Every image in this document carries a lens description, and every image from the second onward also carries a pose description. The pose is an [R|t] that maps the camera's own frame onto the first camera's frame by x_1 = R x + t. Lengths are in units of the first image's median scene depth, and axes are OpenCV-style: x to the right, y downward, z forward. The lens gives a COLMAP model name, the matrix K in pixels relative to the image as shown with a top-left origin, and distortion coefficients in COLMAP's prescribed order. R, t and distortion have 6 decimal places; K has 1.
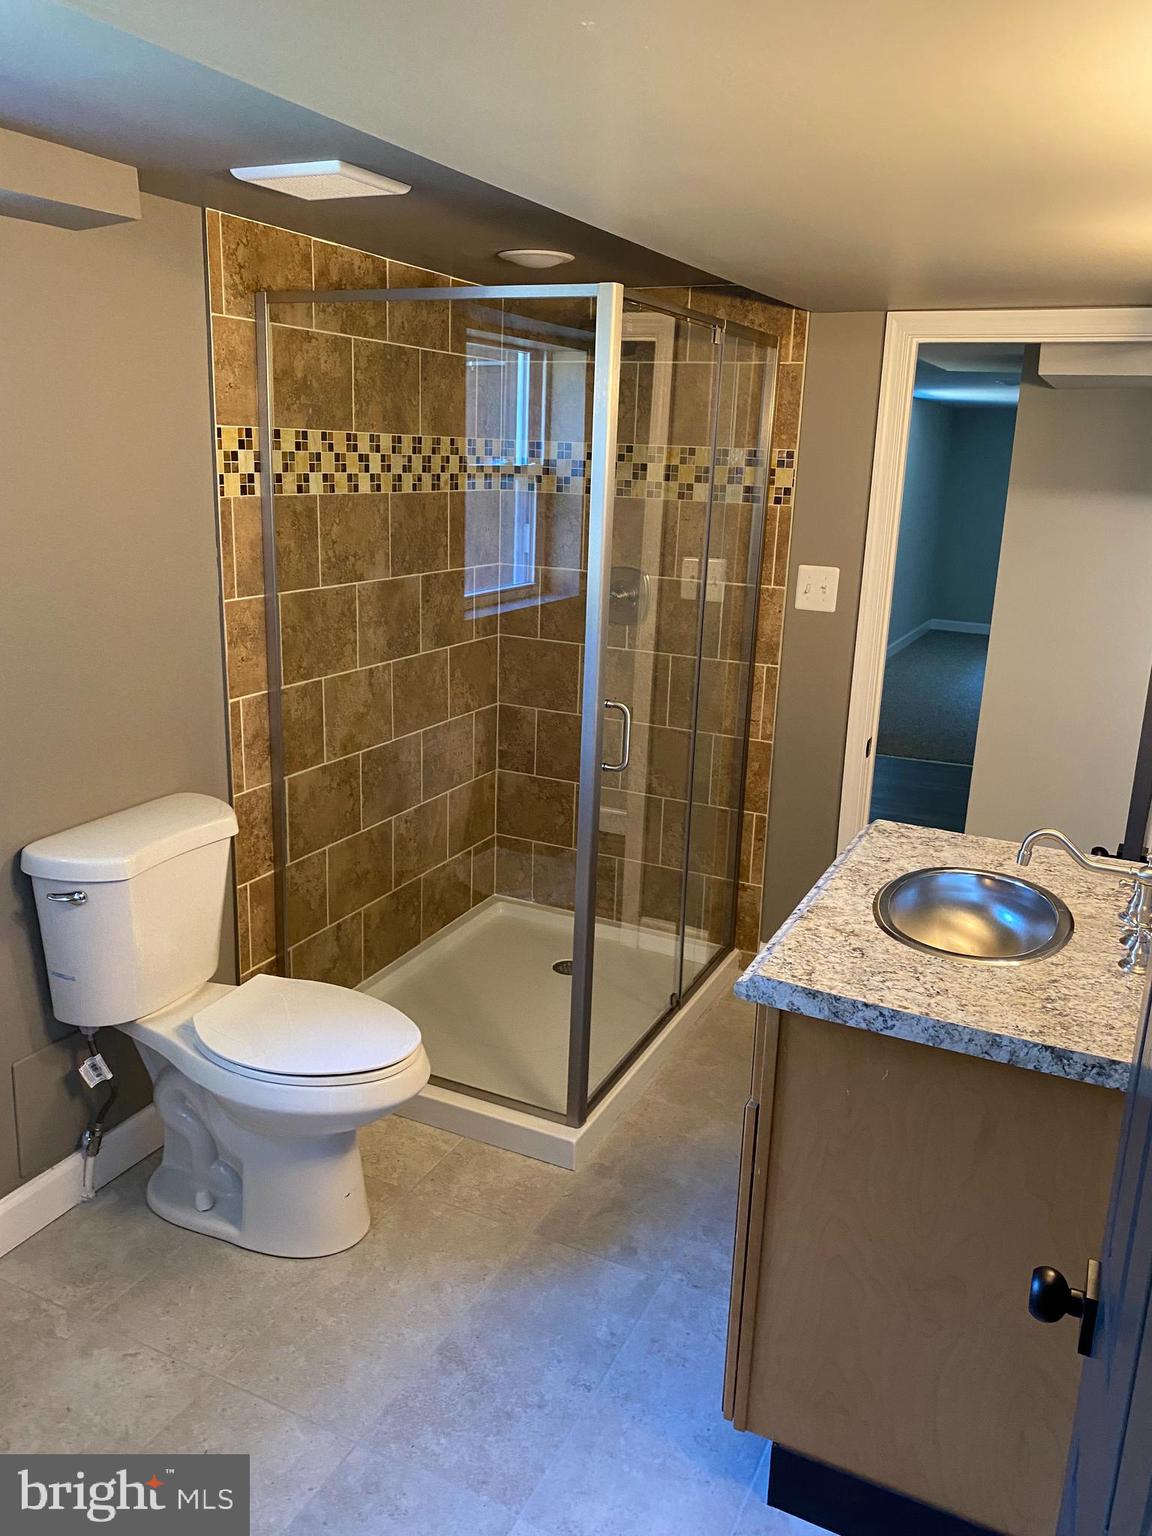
lens RADIAL K [[1190.0, 0, 573.5], [0, 1190.0, 771.7], [0, 0, 1]] dist [0.006774, -0.000613]
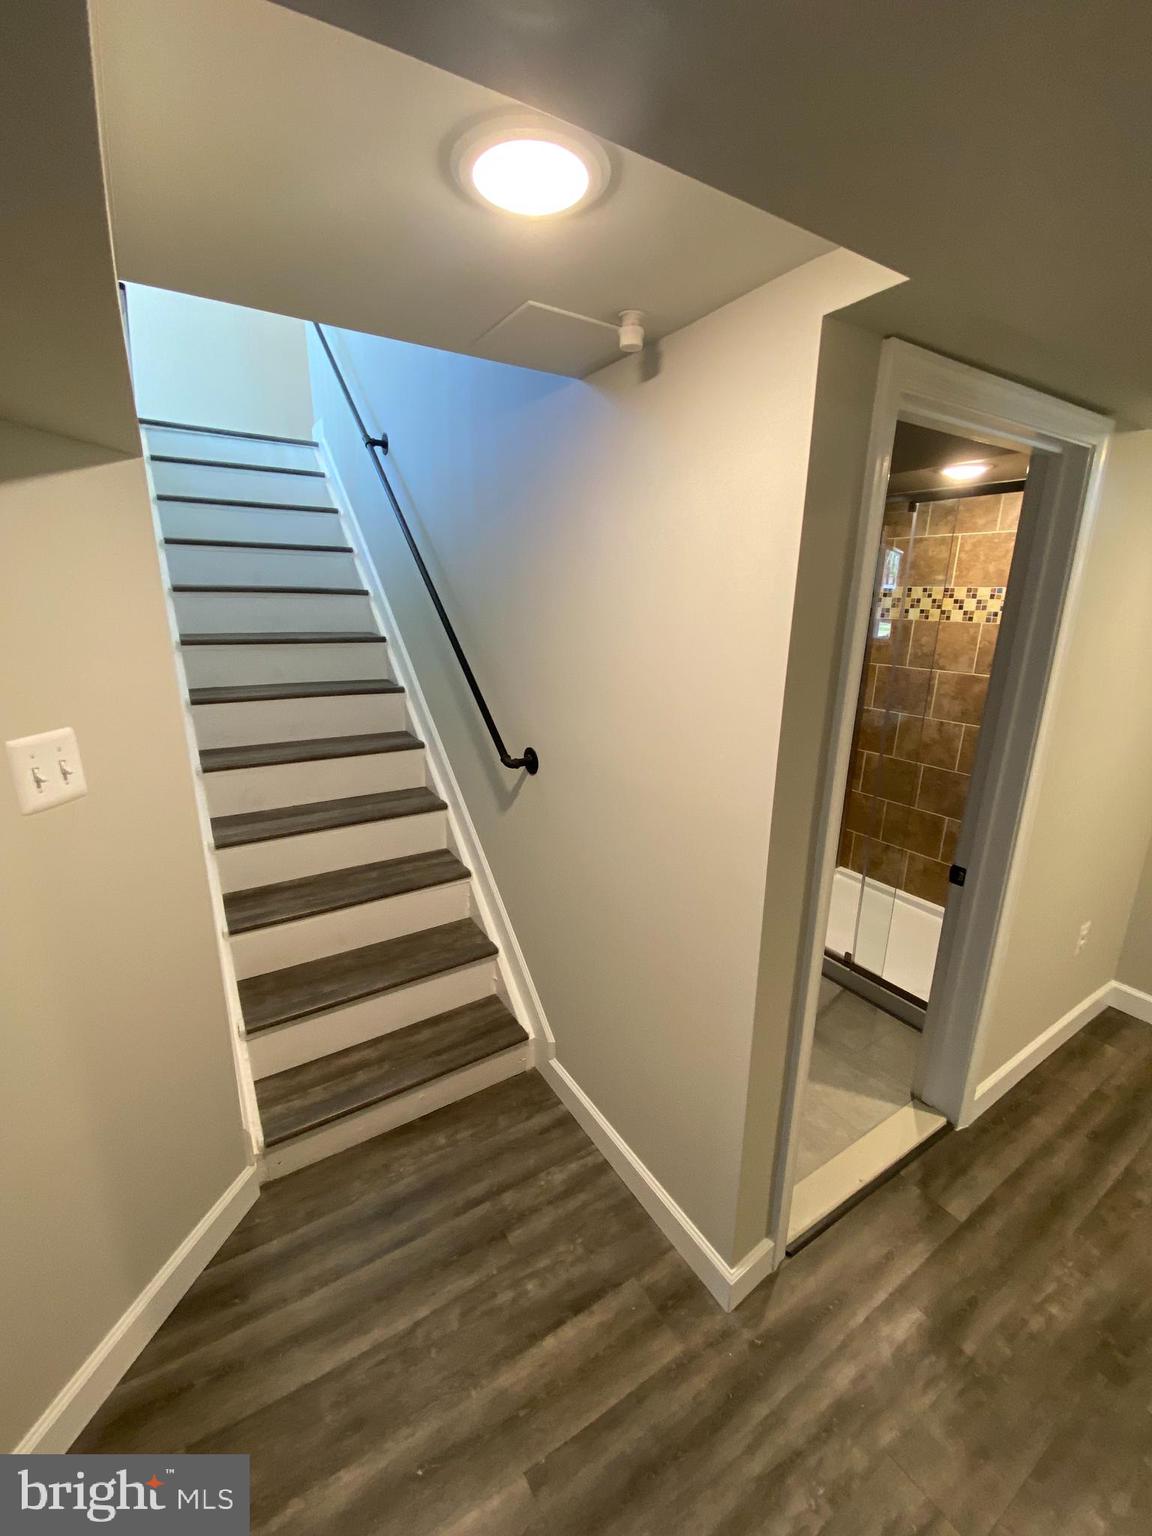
lens RADIAL K [[630.7, 0, 571.0], [0, 630.7, 764.6], [0, 0, 1]] dist [0.001603, -0.011335]
pose [[-0.527393, 0.186691, -0.828857, 0.957527], [-0.246080, 0.900180, 0.359334, -0.244245], [0.813205, 0.393475, -0.428807, 1.046543]]
